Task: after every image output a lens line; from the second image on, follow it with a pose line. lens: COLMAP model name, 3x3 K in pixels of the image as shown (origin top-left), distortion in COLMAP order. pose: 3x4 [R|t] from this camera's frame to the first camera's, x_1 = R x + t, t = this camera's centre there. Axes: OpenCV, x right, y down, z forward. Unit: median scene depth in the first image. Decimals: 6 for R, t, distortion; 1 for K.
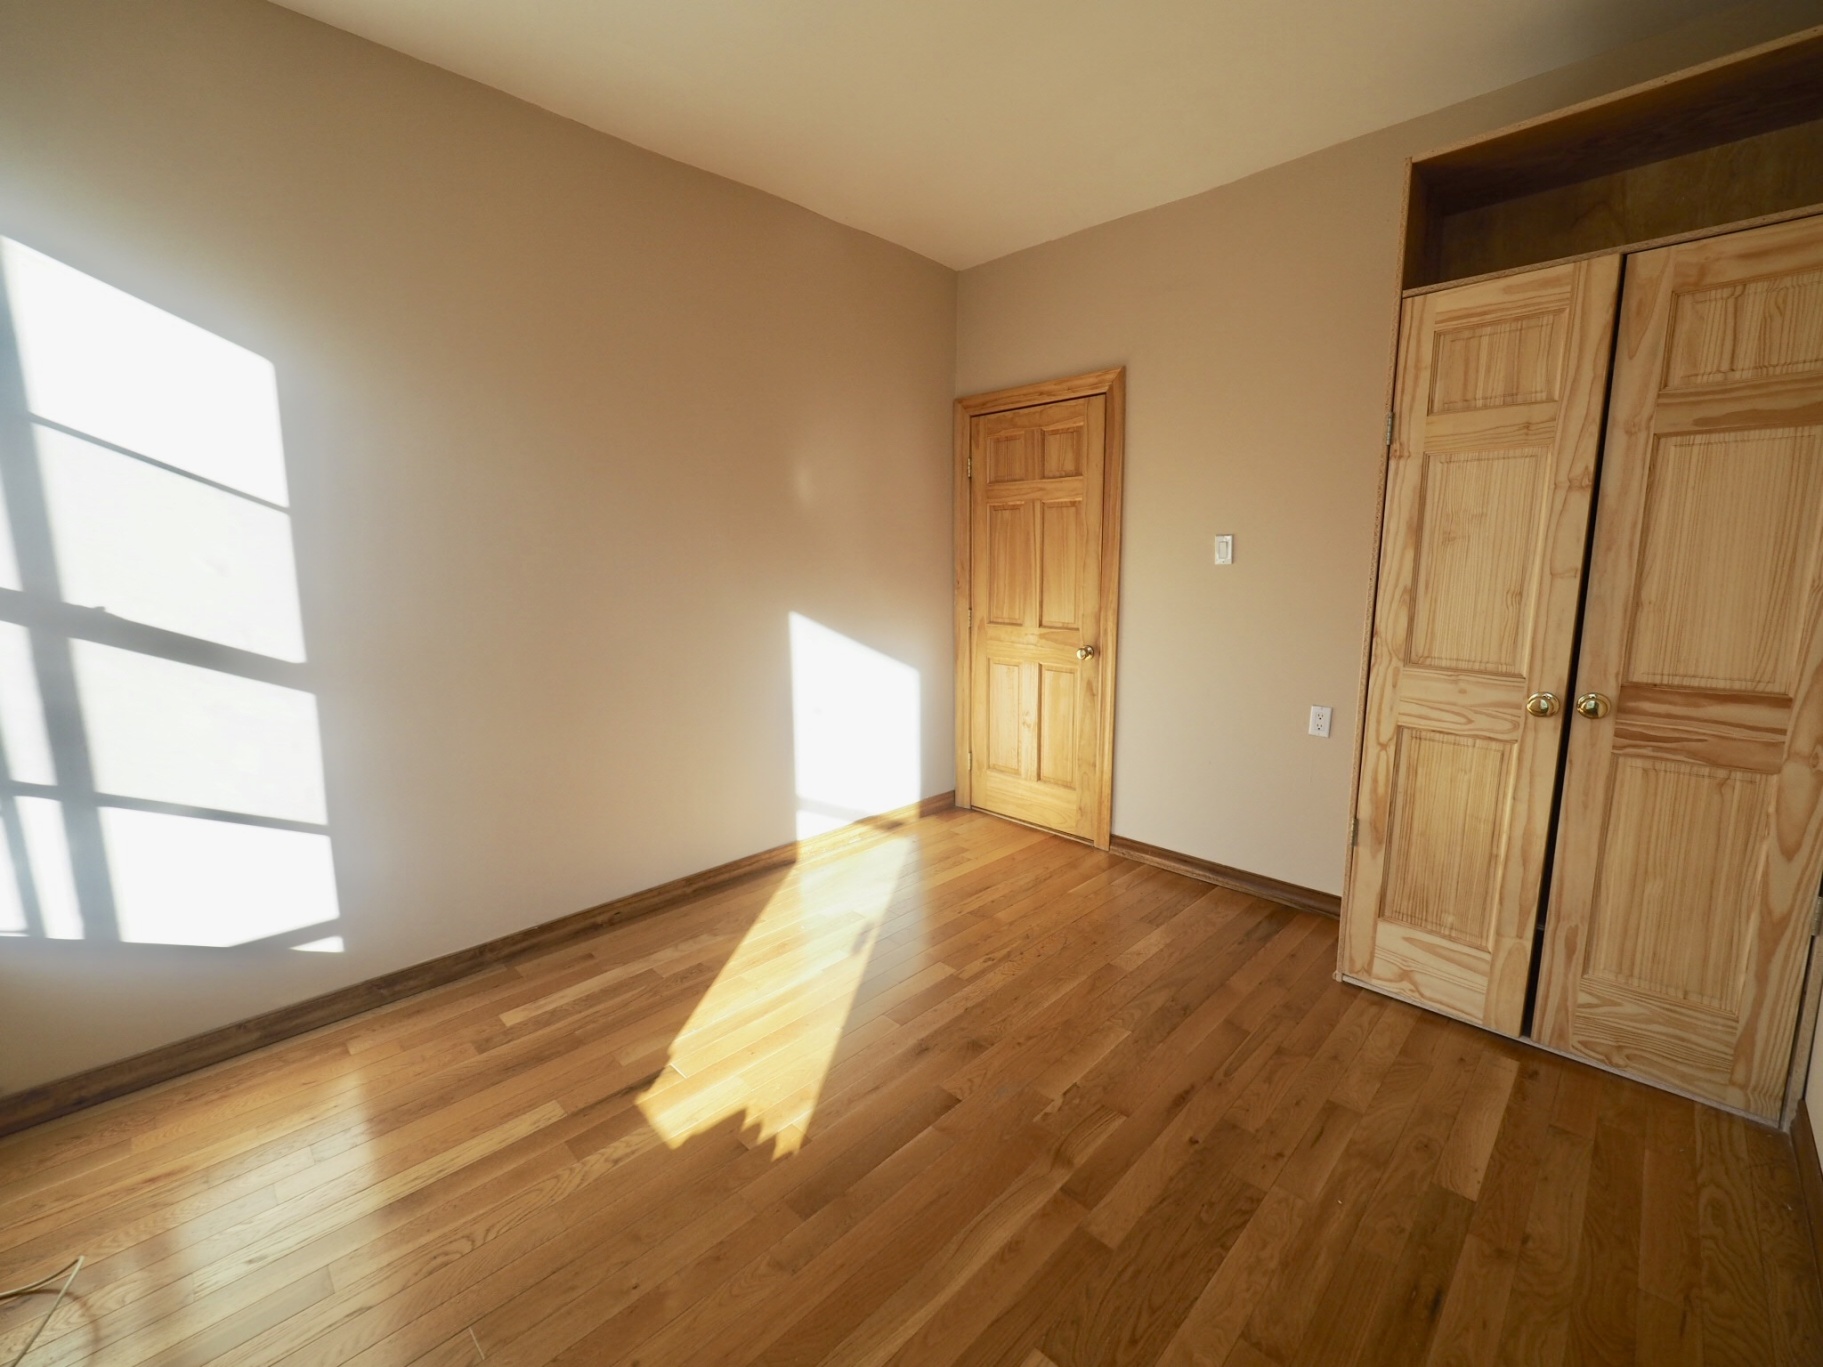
lens RADIAL K [[774.2, 0, 905.0], [0, 774.2, 670.5], [0, 0, 1]] dist [0.000271, -0.000229]
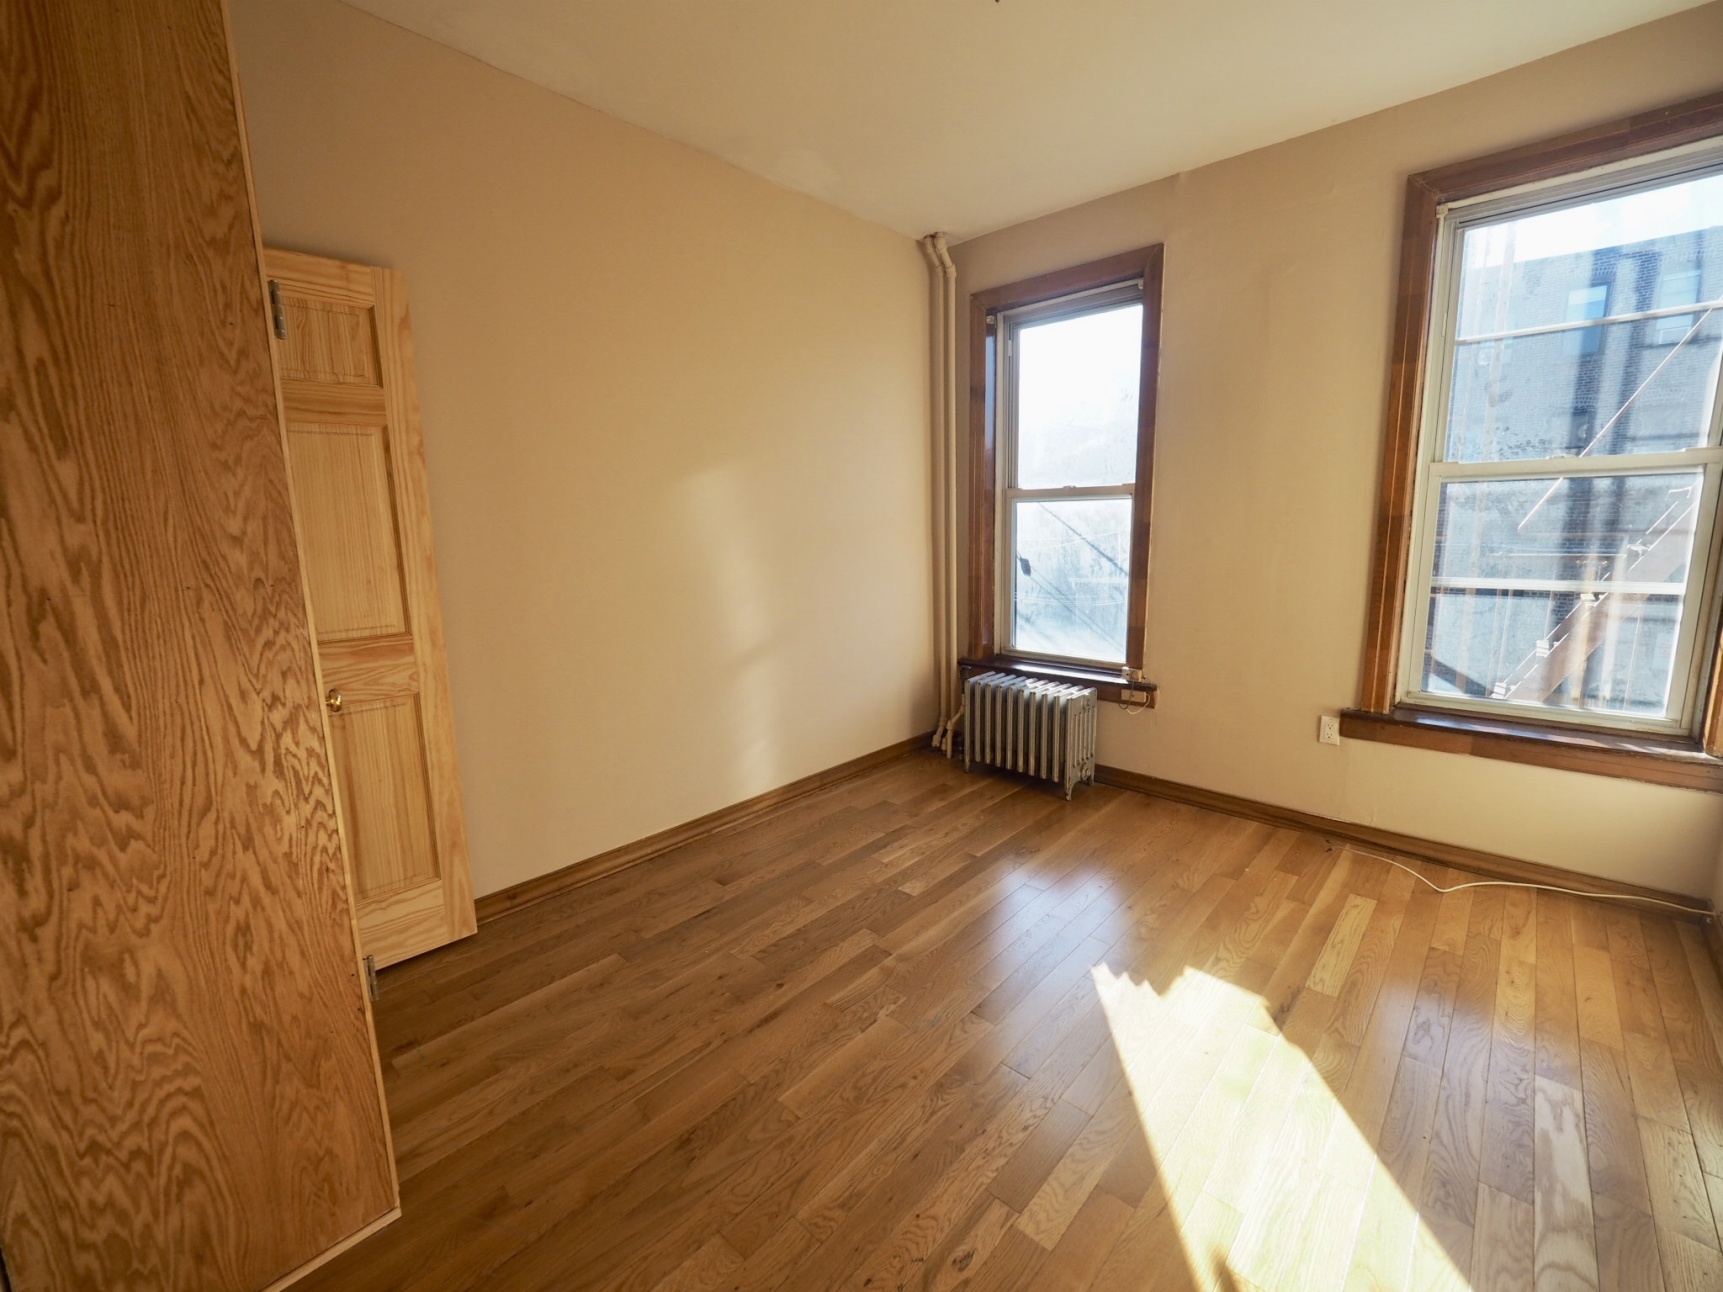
lens RADIAL K [[727.7, 0, 864.8], [0, 727.7, 635.3], [0, 0, 1]] dist [0.001033, -0.000396]
pose [[-0.998453, 0.038261, -0.040334, 0.201388], [0.023903, 0.950466, 0.309908, -0.222185], [0.050193, 0.308465, -0.949910, 1.497580]]
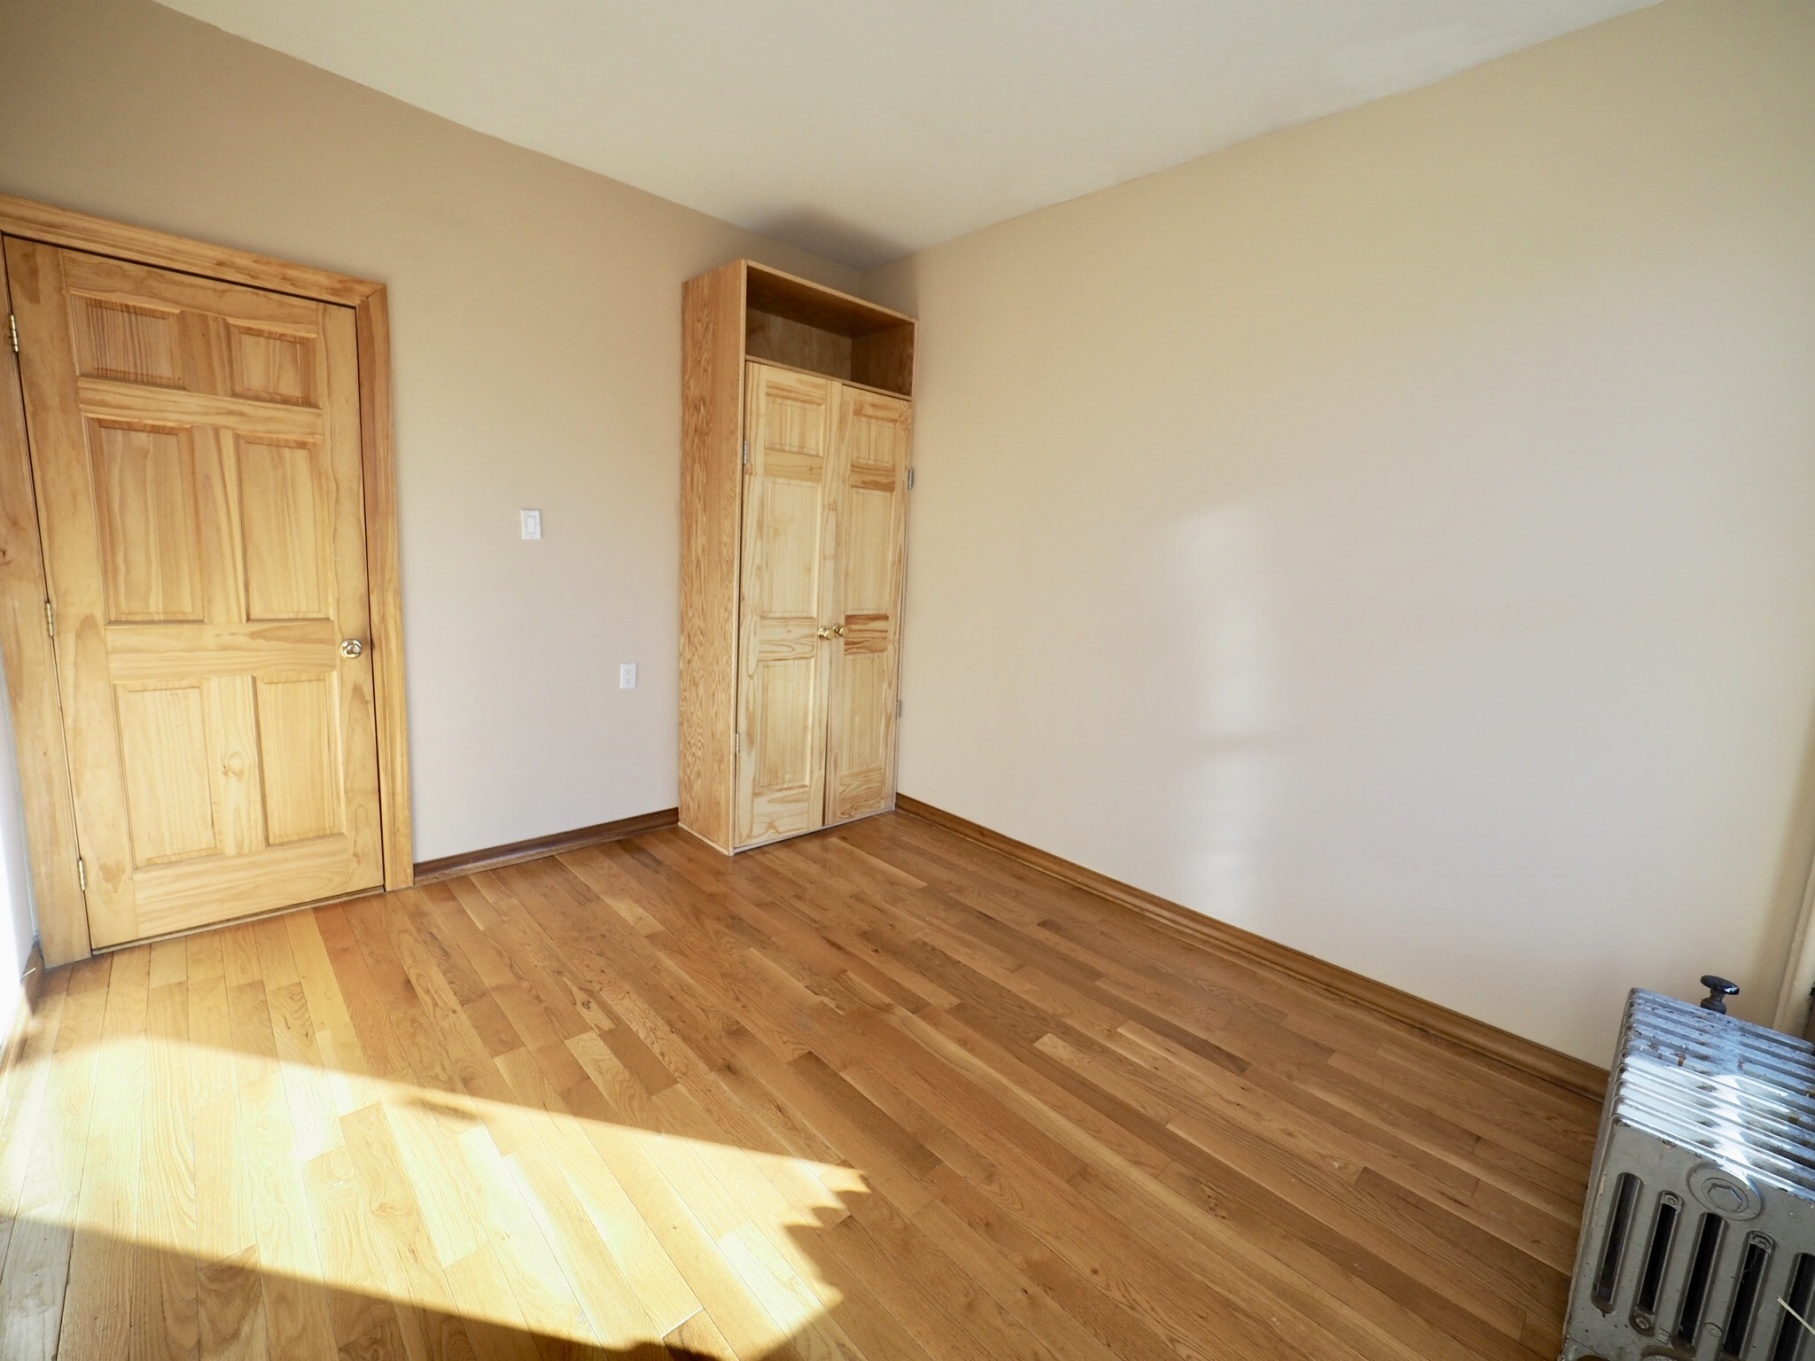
lens RADIAL K [[766.6, 0, 910.9], [0, 766.6, 669.2], [0, 0, 1]] dist [0.001033, -0.000396]
pose [[0.008260, -0.149617, 0.988710, -0.751910], [0.092810, 0.984590, 0.148218, -0.095296], [-0.995650, 0.090538, 0.022019, 0.656213]]
